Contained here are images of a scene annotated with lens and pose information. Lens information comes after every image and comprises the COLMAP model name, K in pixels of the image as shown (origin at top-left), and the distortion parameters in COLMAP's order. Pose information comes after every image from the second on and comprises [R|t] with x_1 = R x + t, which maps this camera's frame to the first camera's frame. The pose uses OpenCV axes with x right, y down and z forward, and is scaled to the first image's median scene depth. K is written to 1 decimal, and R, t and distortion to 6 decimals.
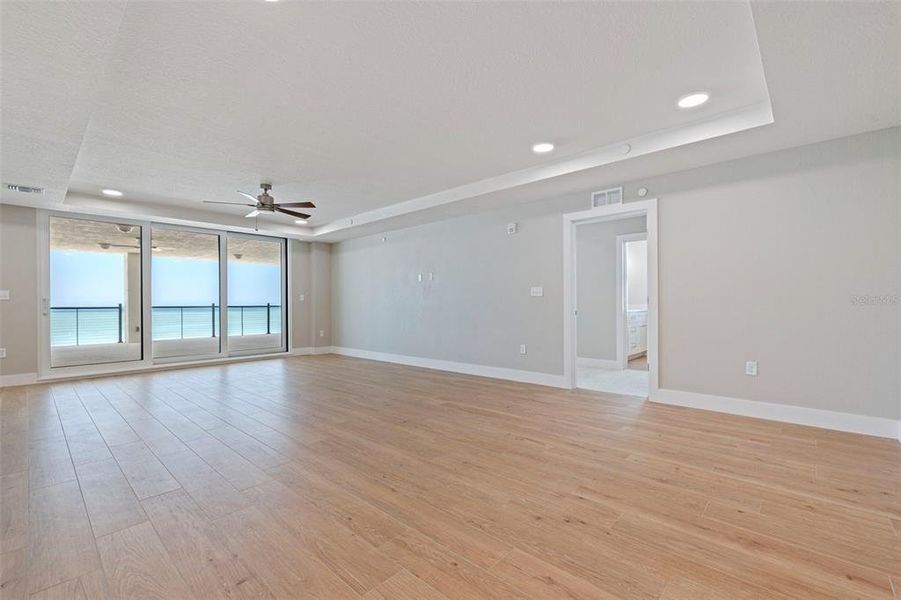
lens RADIAL K [[387.4, 0, 456.5], [0, 387.4, 306.6], [0, 0, 1]] dist [-0.000856, 0.001055]
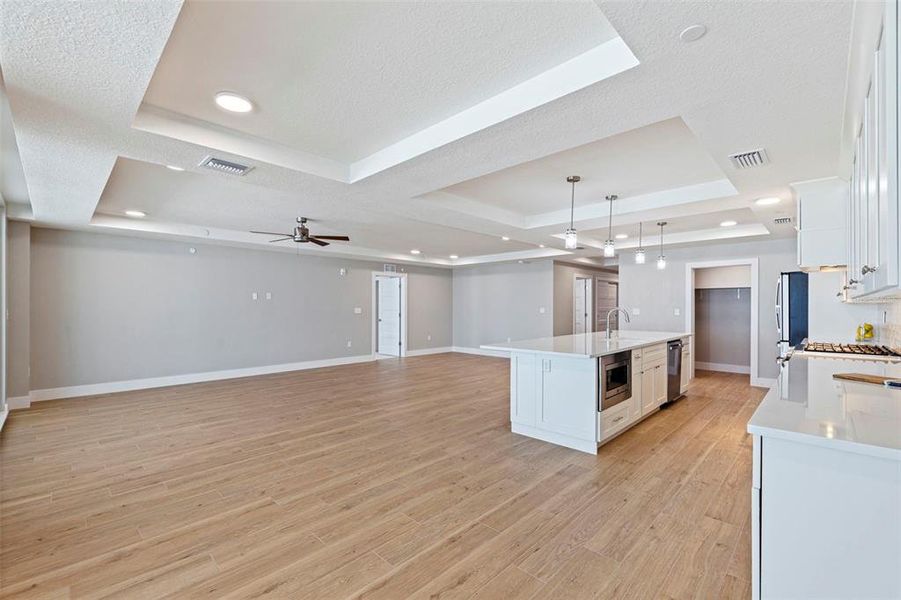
lens RADIAL K [[387.4, 0, 453.4], [0, 387.4, 304.2], [0, 0, 1]] dist [-0.000856, 0.001055]
pose [[0.029631, 0.013280, 0.999473, -1.533285], [0.006561, 0.999888, -0.013480, -0.040688], [-0.999539, 0.006957, 0.029541, 0.501599]]
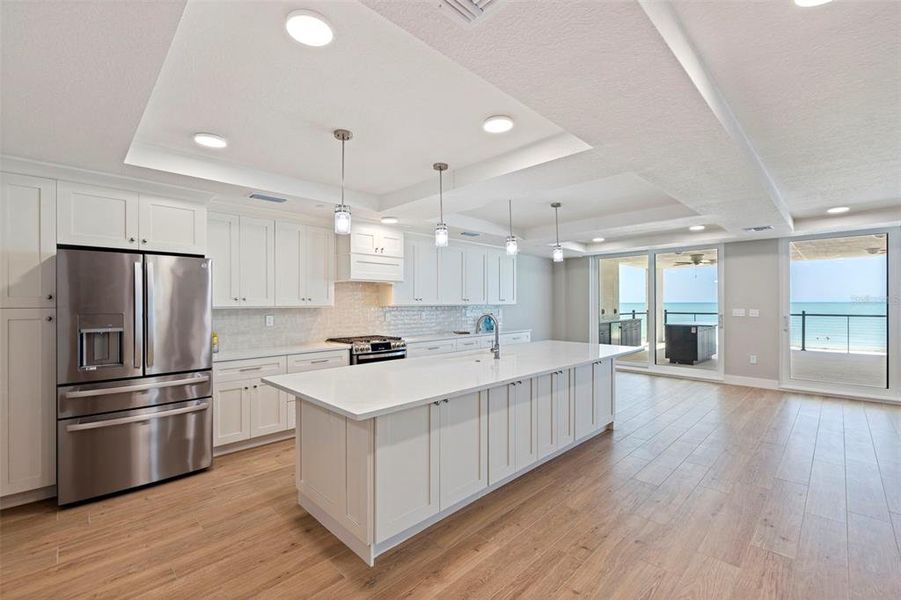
lens RADIAL K [[387.4, 0, 451.7], [0, 387.4, 304.1], [0, 0, 1]] dist [-0.000856, 0.001055]
pose [[-0.048742, 0.009475, -0.998766, 0.110984], [-0.004393, 0.999943, 0.009701, -0.065844], [0.998802, 0.004860, -0.048698, 0.095463]]
